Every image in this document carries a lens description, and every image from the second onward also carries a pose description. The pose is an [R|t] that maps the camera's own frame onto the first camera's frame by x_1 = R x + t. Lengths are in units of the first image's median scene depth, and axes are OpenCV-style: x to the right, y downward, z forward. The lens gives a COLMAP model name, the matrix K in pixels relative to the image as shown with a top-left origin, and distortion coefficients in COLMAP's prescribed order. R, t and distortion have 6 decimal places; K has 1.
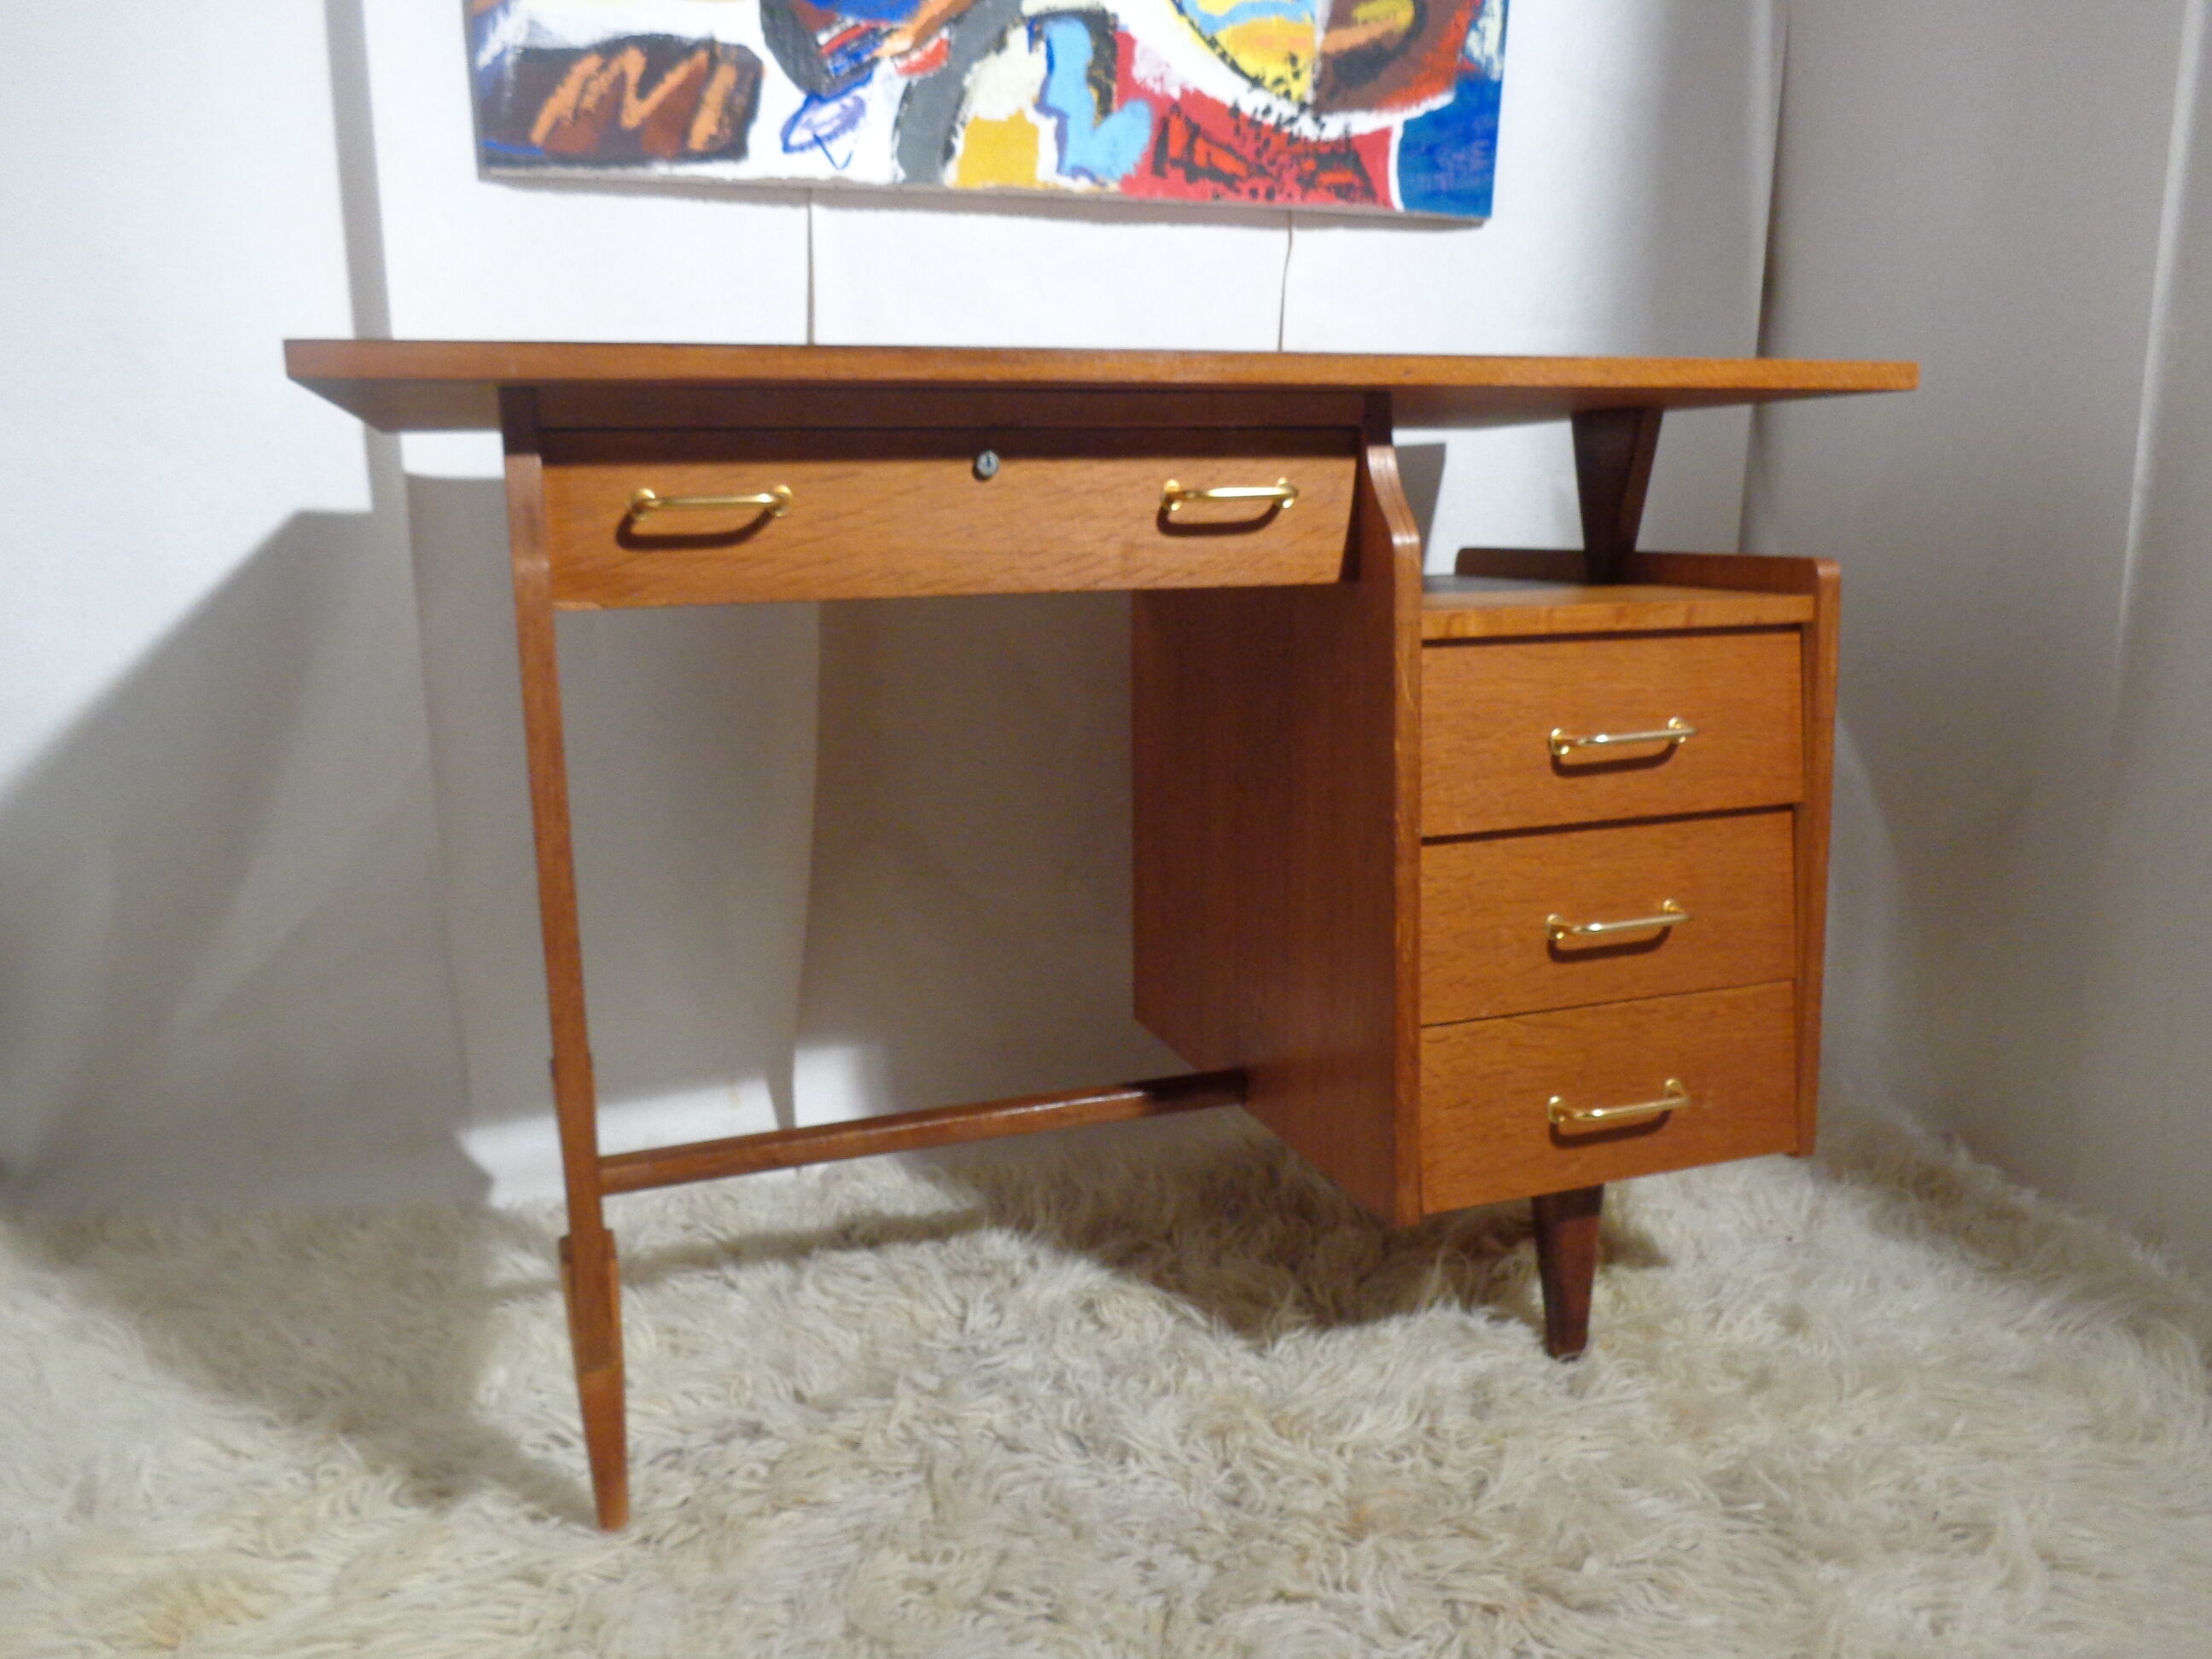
lens RADIAL K [[1665.2, 0, 1101.5], [0, 1665.2, 818.3], [0, 0, 1]] dist [-0.003956, -0.004218]
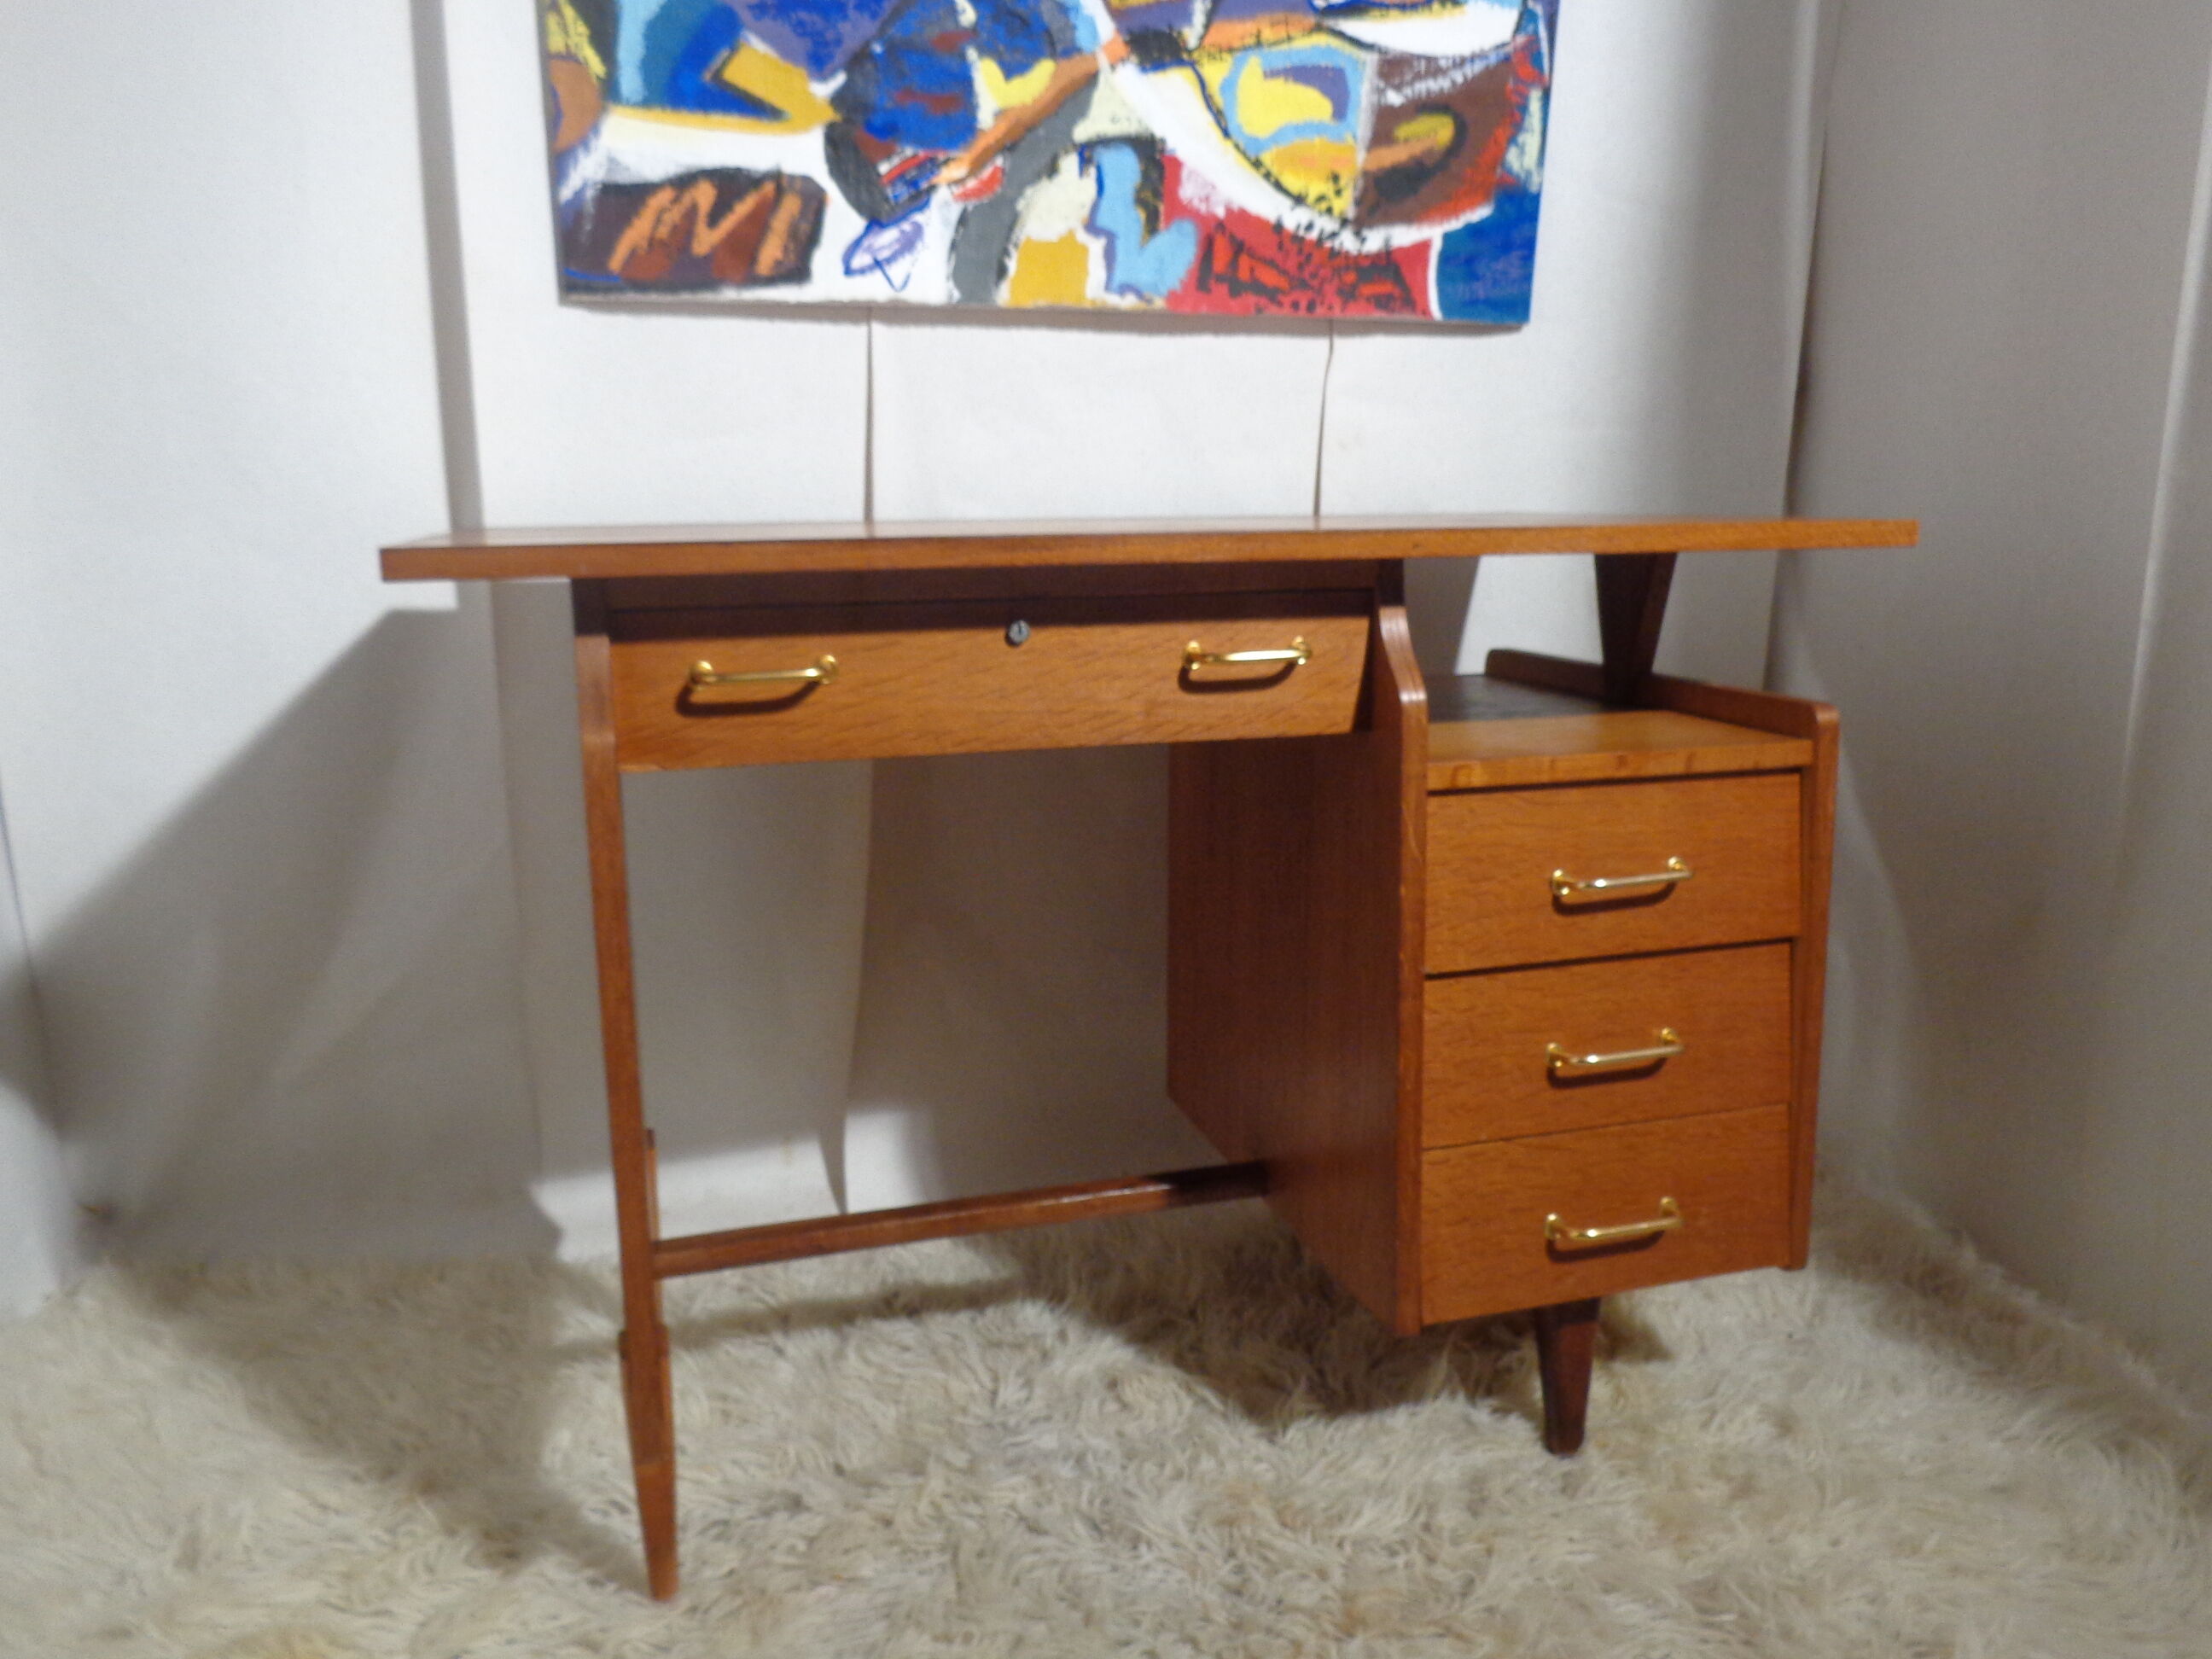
lens RADIAL K [[1665.2, 0, 1101.5], [0, 1665.2, 818.3], [0, 0, 1]] dist [-0.003956, -0.004218]
pose [[0.998912, 0.016257, -0.043715, 0.027681], [-0.015725, 0.999798, 0.012506, -0.087649], [0.043910, -0.011805, 0.998966, -0.060108]]
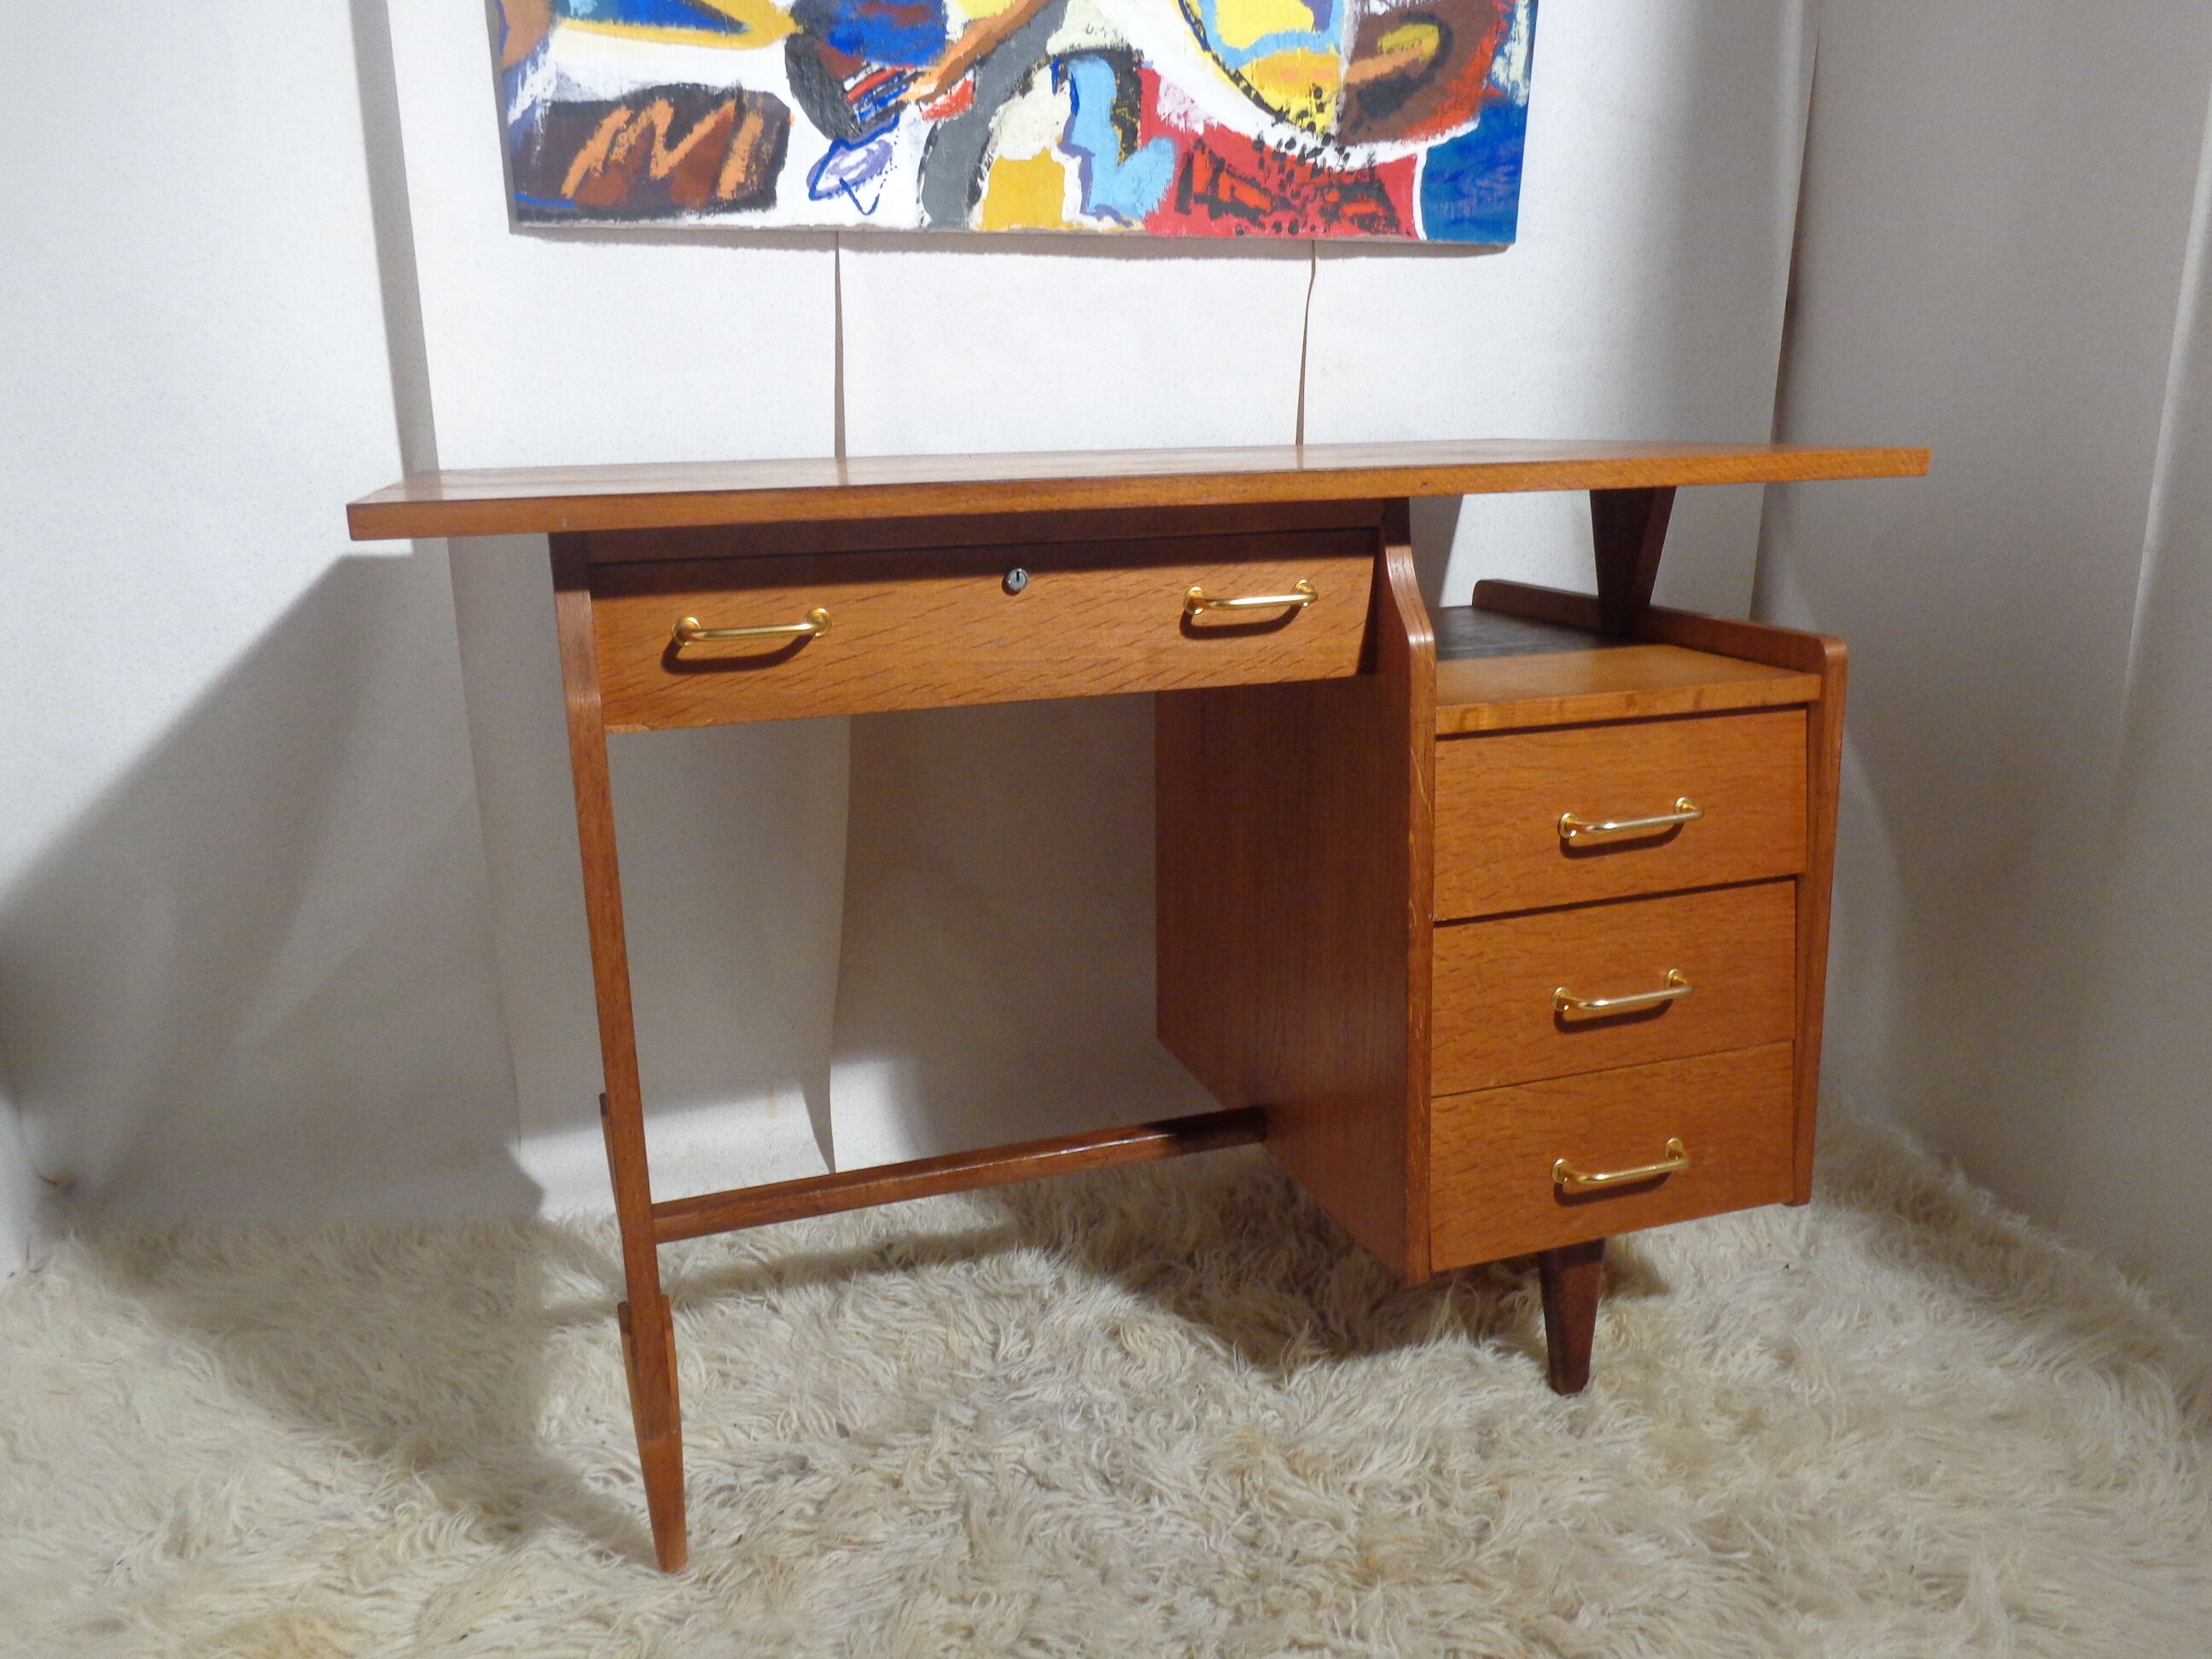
lens RADIAL K [[1667.9, 0, 1102.3], [0, 1667.9, 818.9], [0, 0, 1]] dist [0.000007, 0.000113]
pose [[0.999918, -0.000363, -0.012793, -0.001823], [0.001128, 0.998208, 0.059836, -0.103315], [0.012748, -0.059845, 0.998126, -0.036673]]
